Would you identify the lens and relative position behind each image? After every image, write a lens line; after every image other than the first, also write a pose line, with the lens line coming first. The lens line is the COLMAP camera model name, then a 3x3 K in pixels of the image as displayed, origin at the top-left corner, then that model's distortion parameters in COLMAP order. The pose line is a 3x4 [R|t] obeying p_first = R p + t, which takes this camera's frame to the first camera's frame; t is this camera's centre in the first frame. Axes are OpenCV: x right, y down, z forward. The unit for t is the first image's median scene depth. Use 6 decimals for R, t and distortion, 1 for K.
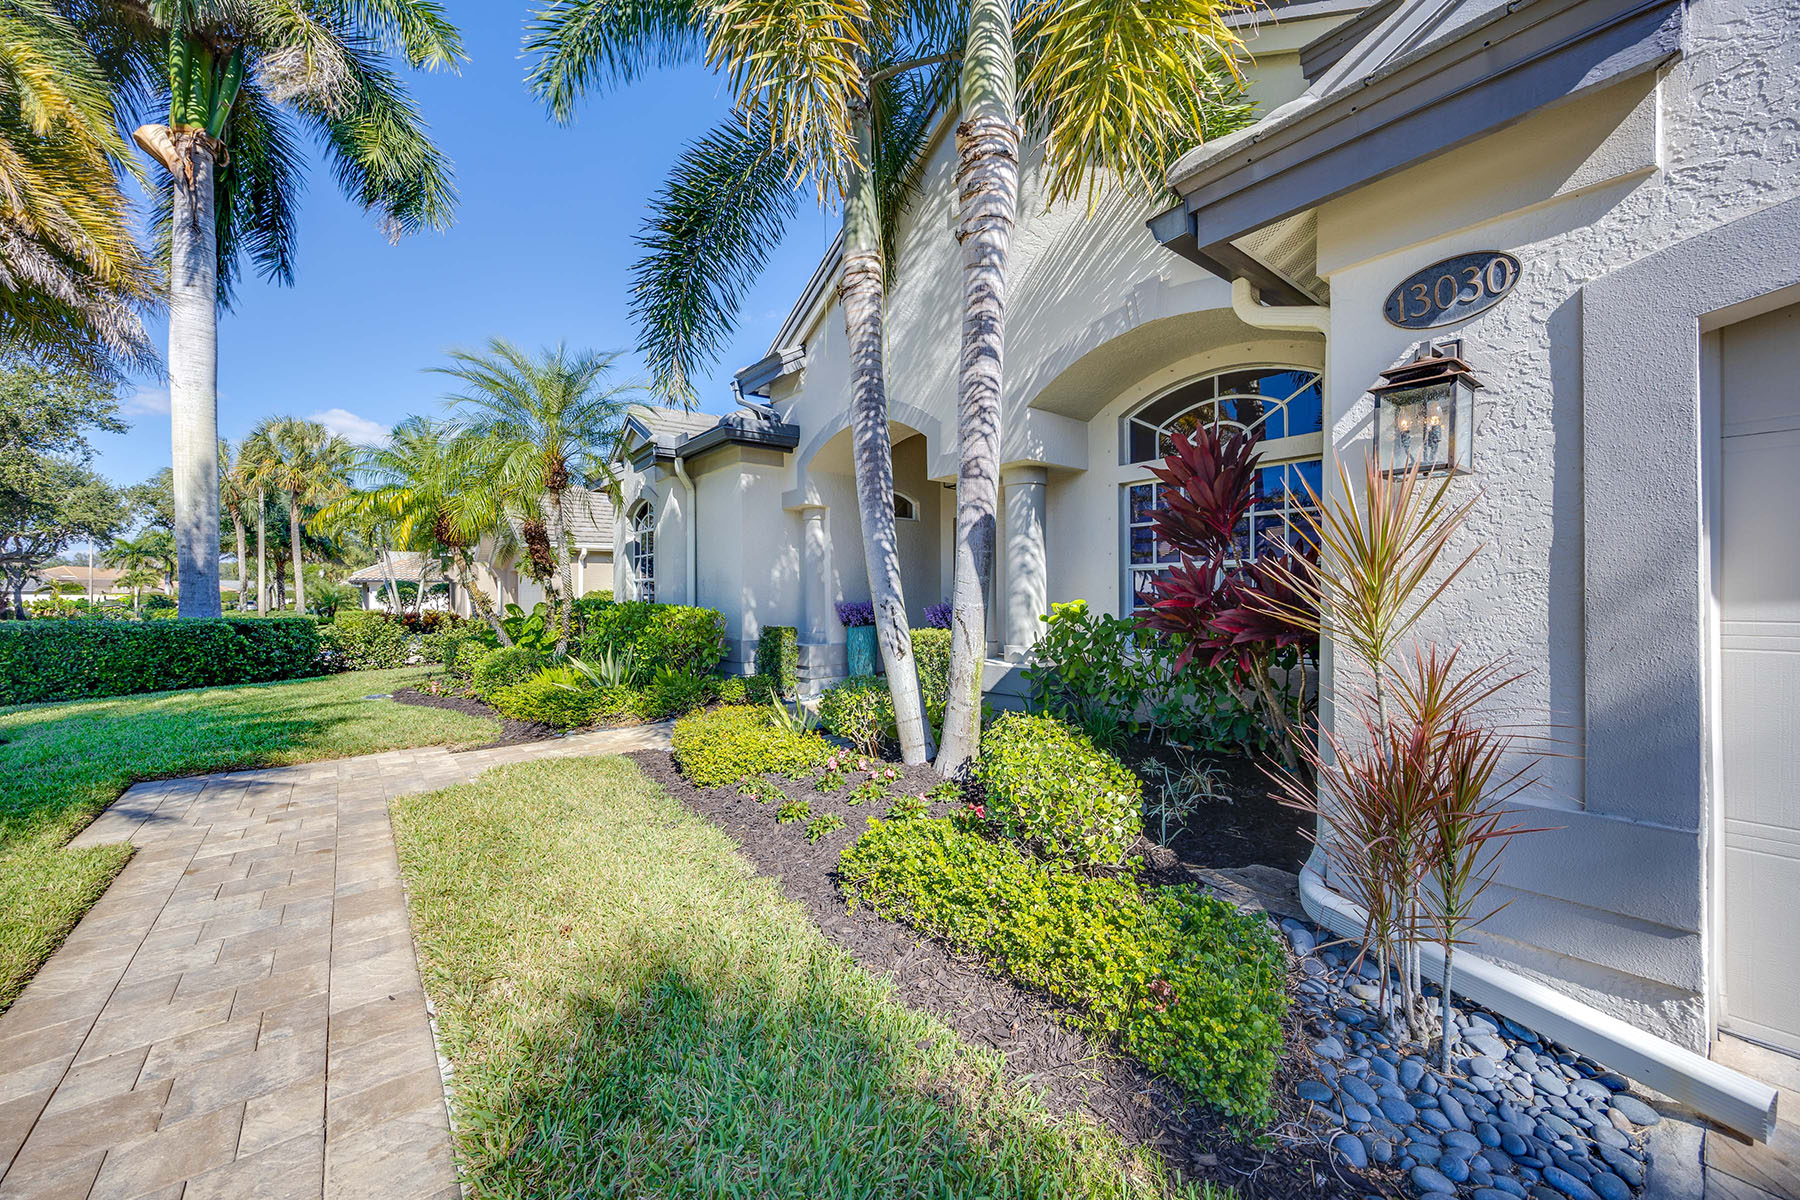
lens RADIAL K [[668.7, 0, 907.6], [0, 668.7, 600.4], [0, 0, 1]] dist [-0.002776, -0.000130]
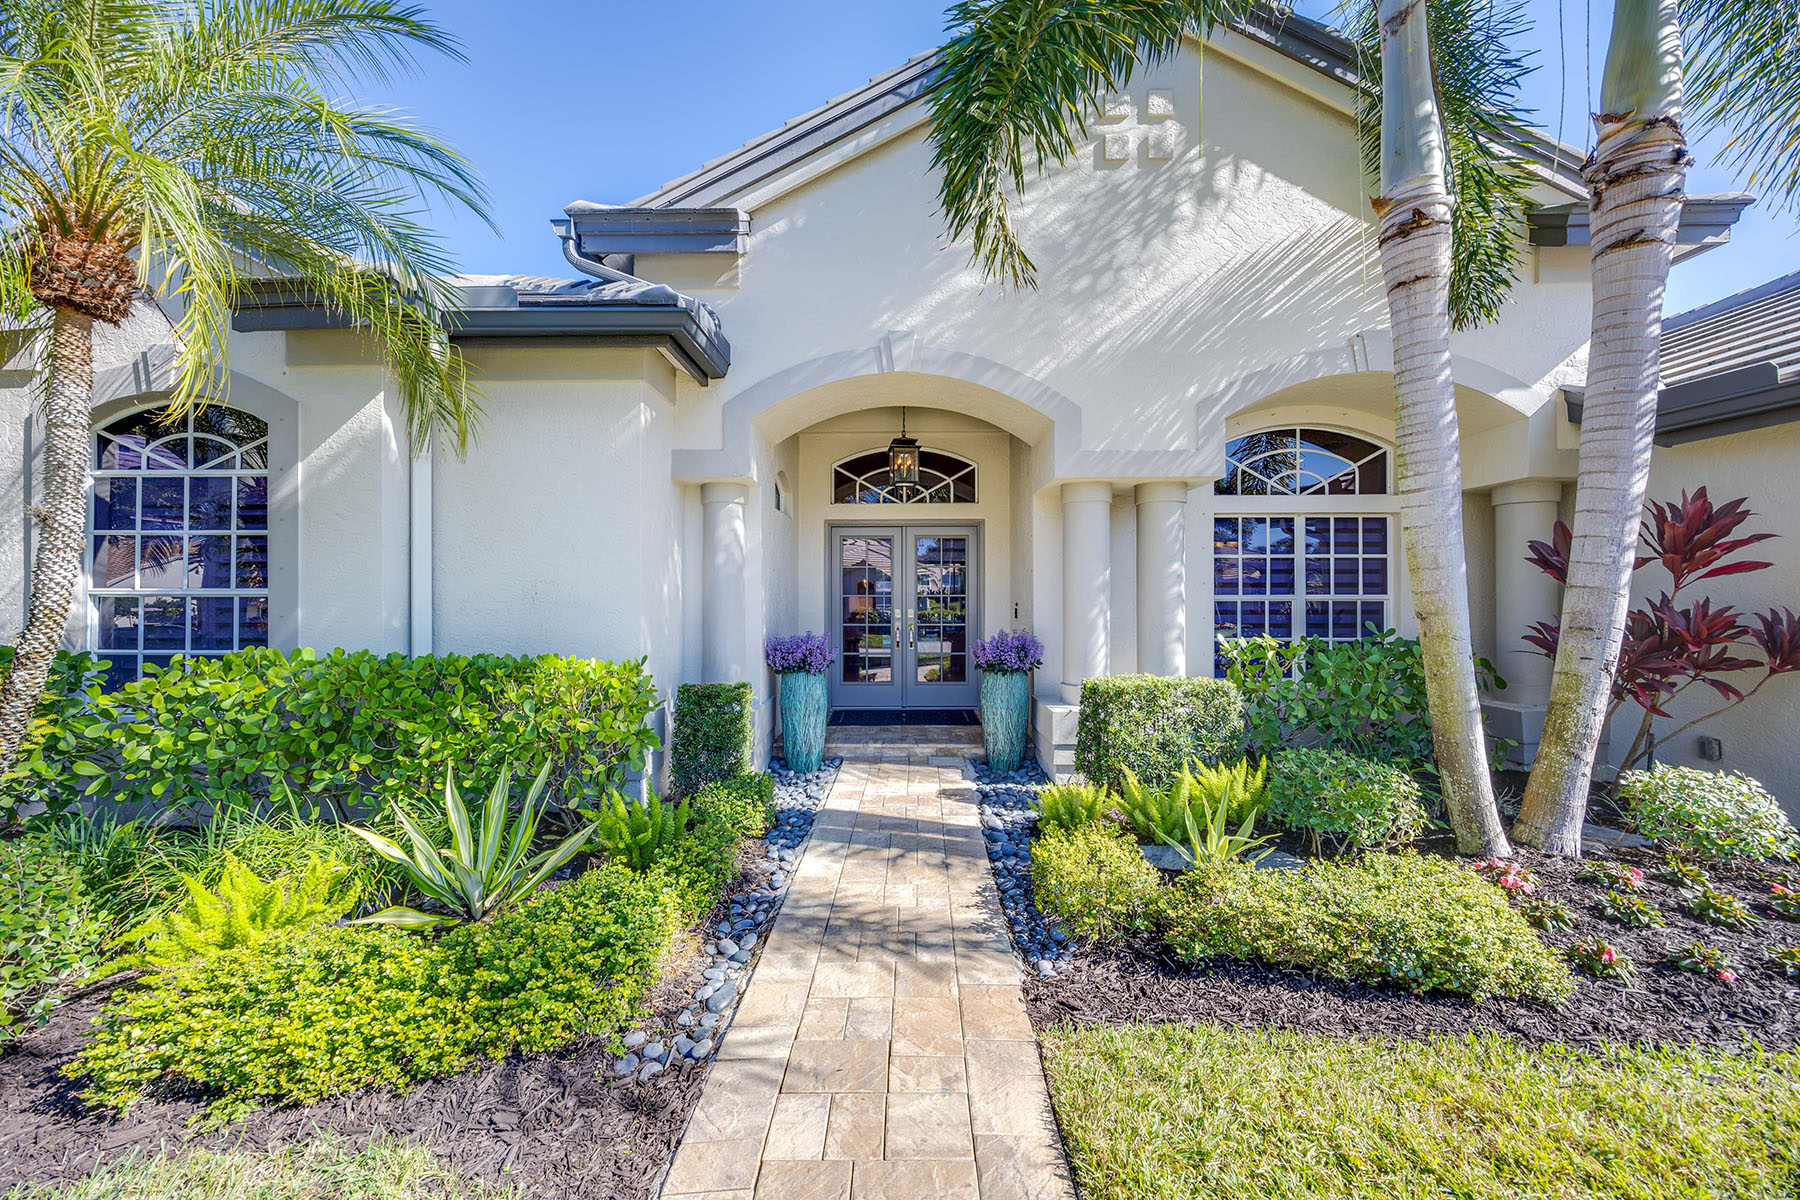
lens RADIAL K [[668.7, 0, 904.9], [0, 668.7, 594.7], [0, 0, 1]] dist [-0.002776, -0.000130]
pose [[0.651460, 0.012927, 0.758573, -0.733995], [0.001709, 0.999827, -0.018506, -0.038289], [-0.758681, 0.013352, 0.651326, 0.709152]]
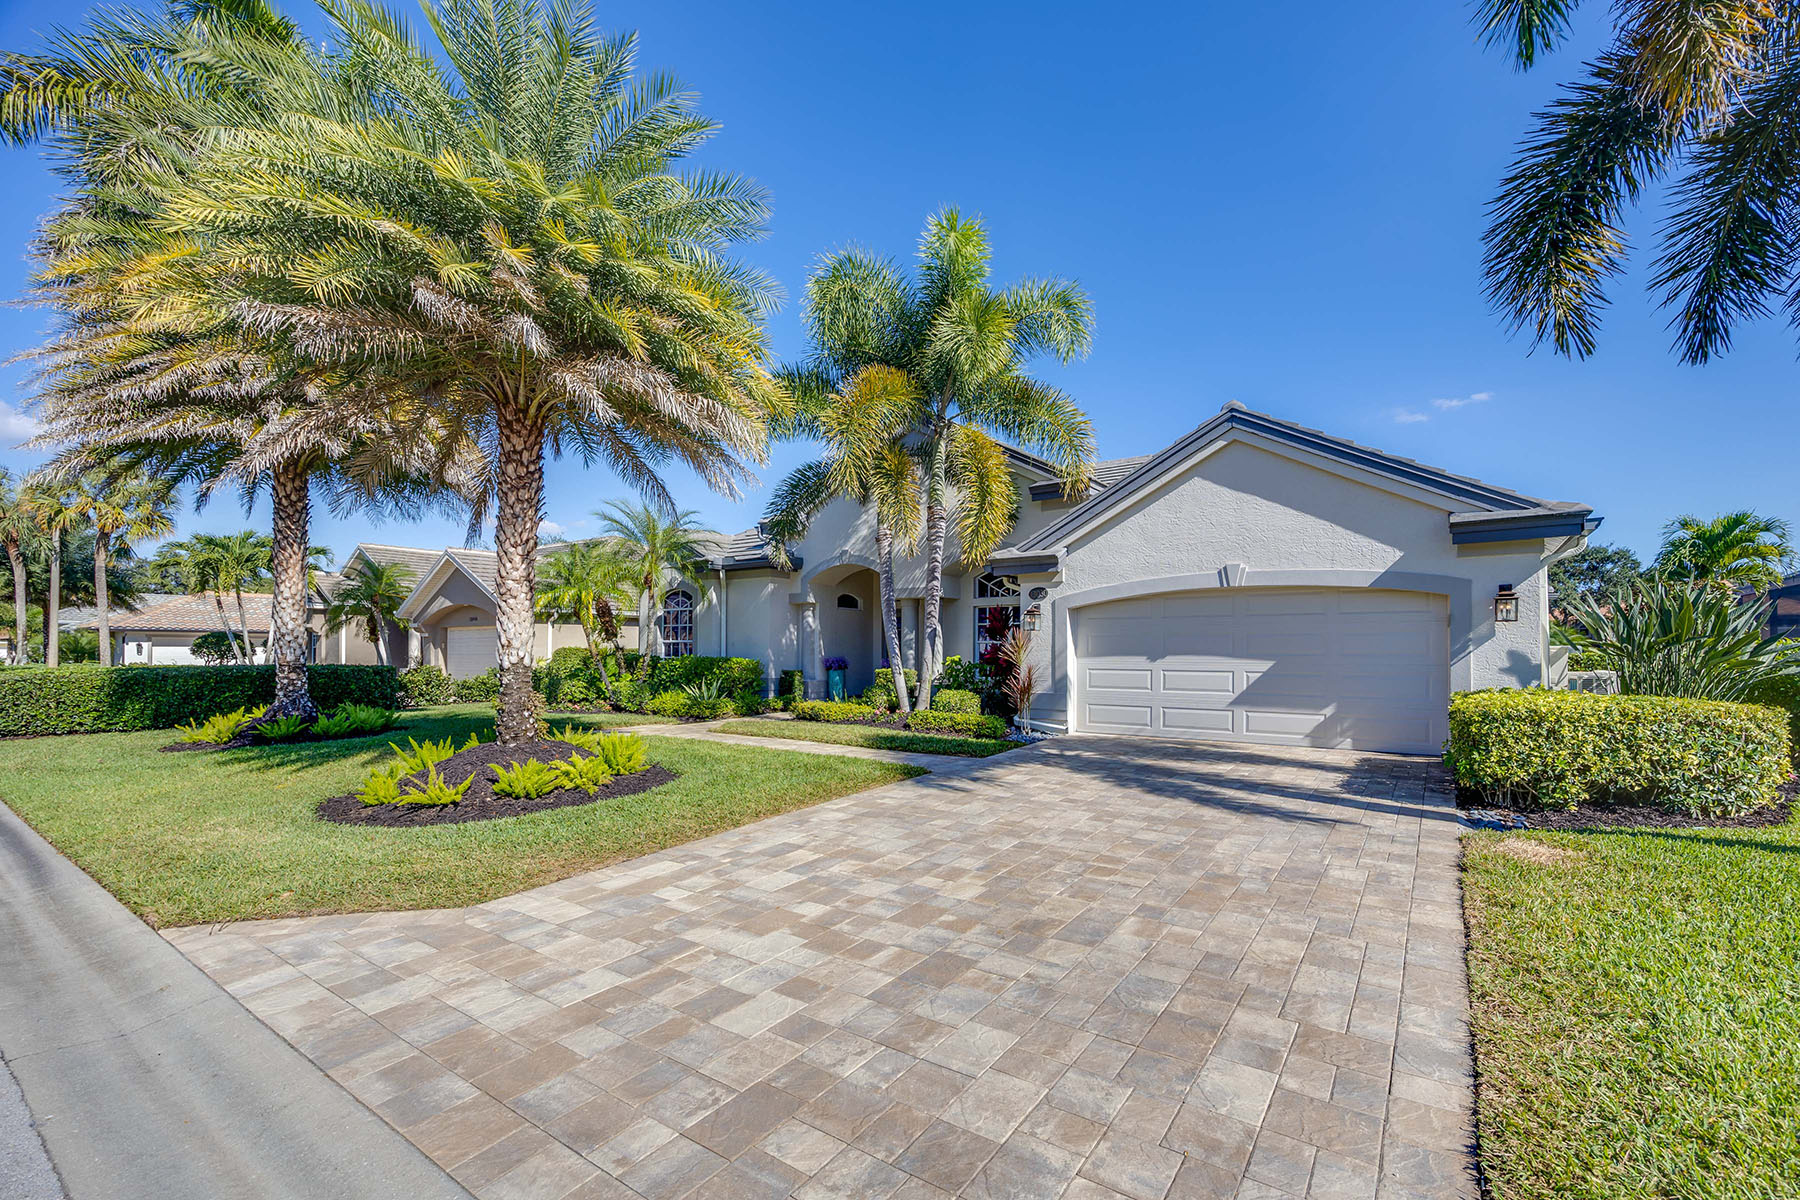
lens RADIAL K [[725.1, 0, 967.0], [0, 725.1, 653.9], [0, 0, 1]] dist [0.002069, 0.000094]
pose [[0.955111, 0.009904, 0.296083, -0.450456], [-0.007725, 0.999934, -0.008527, 0.011117], [-0.296148, 0.005857, 0.955124, -1.402446]]
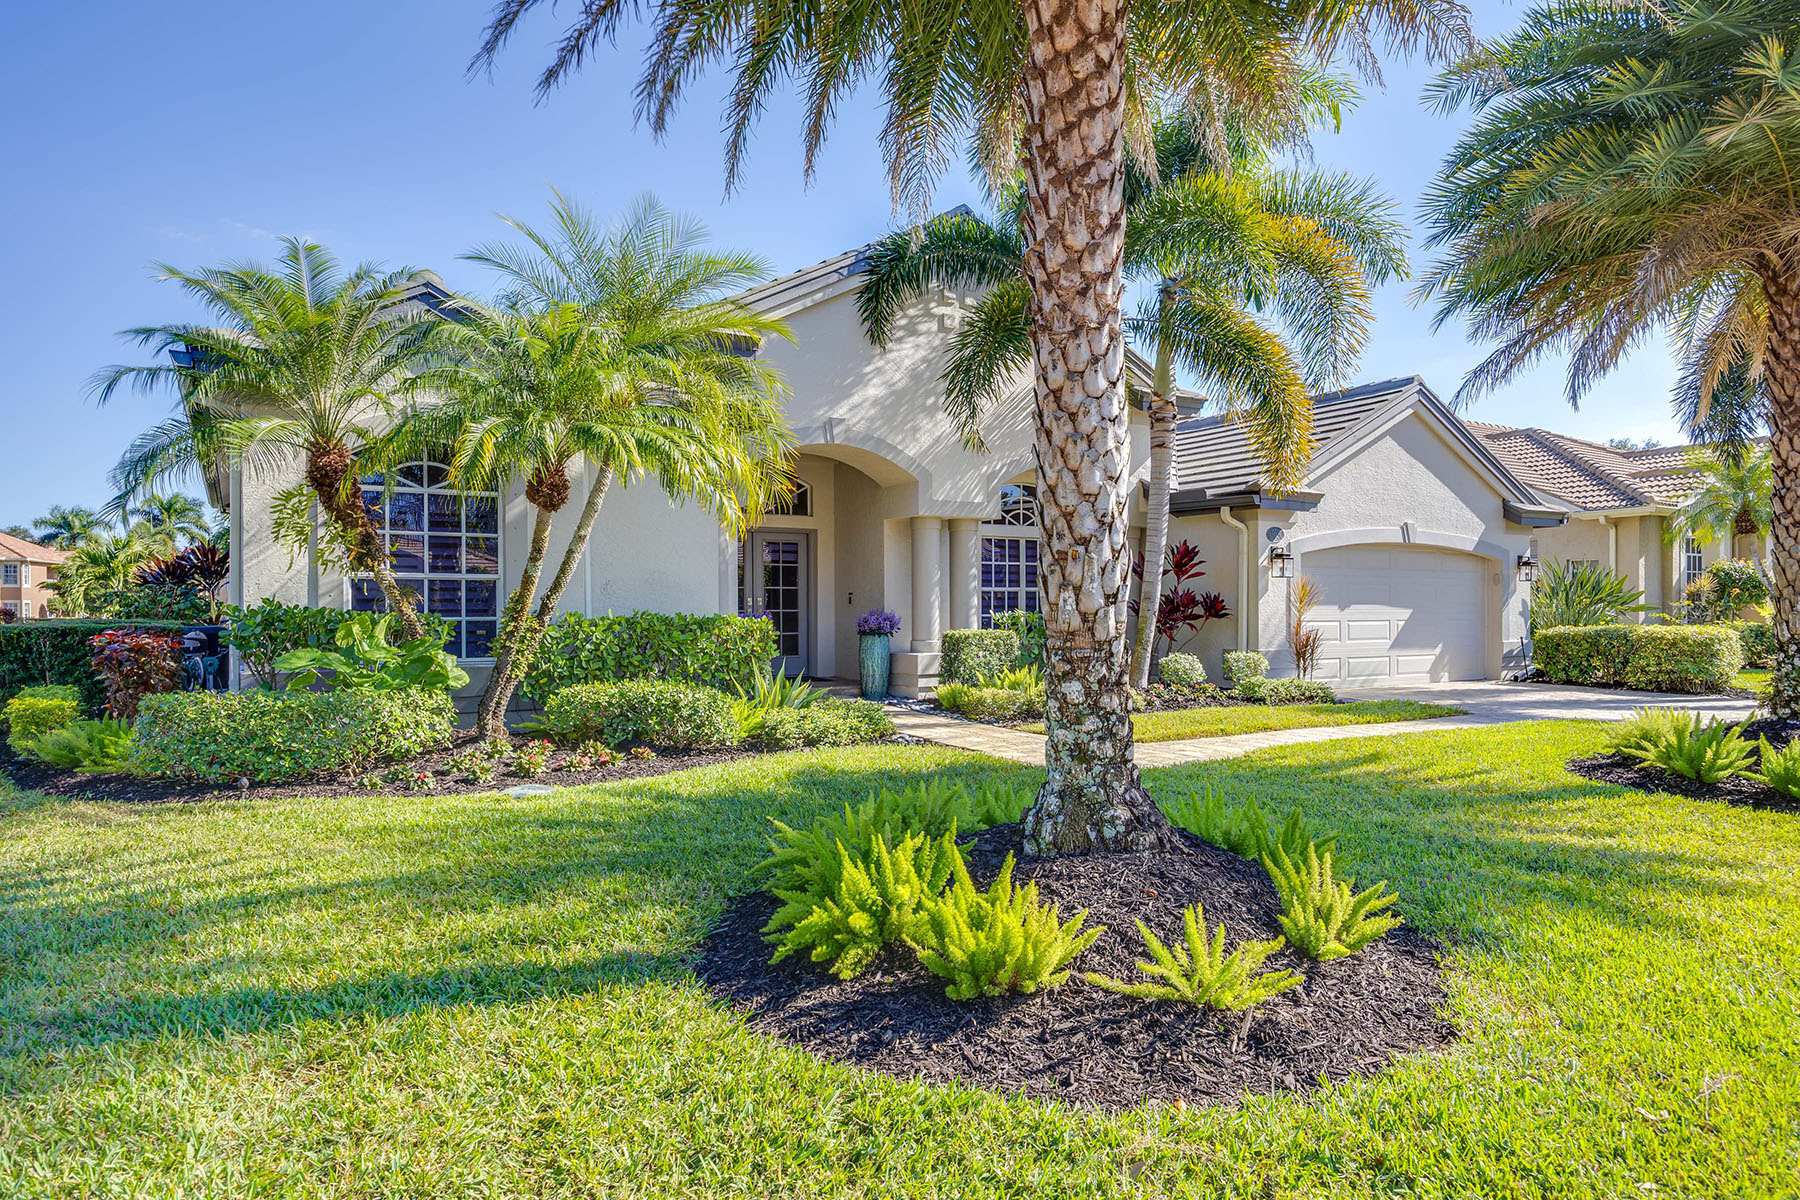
lens RADIAL K [[1080.4, 0, 907.4], [0, 1080.4, 603.0], [0, 0, 1]] dist [0.005828, 0.000774]
pose [[0.140617, 0.013093, 0.989977, -2.228351], [0.011576, 0.999822, -0.014868, 0.017698], [-0.989996, 0.013550, 0.140441, 0.820385]]
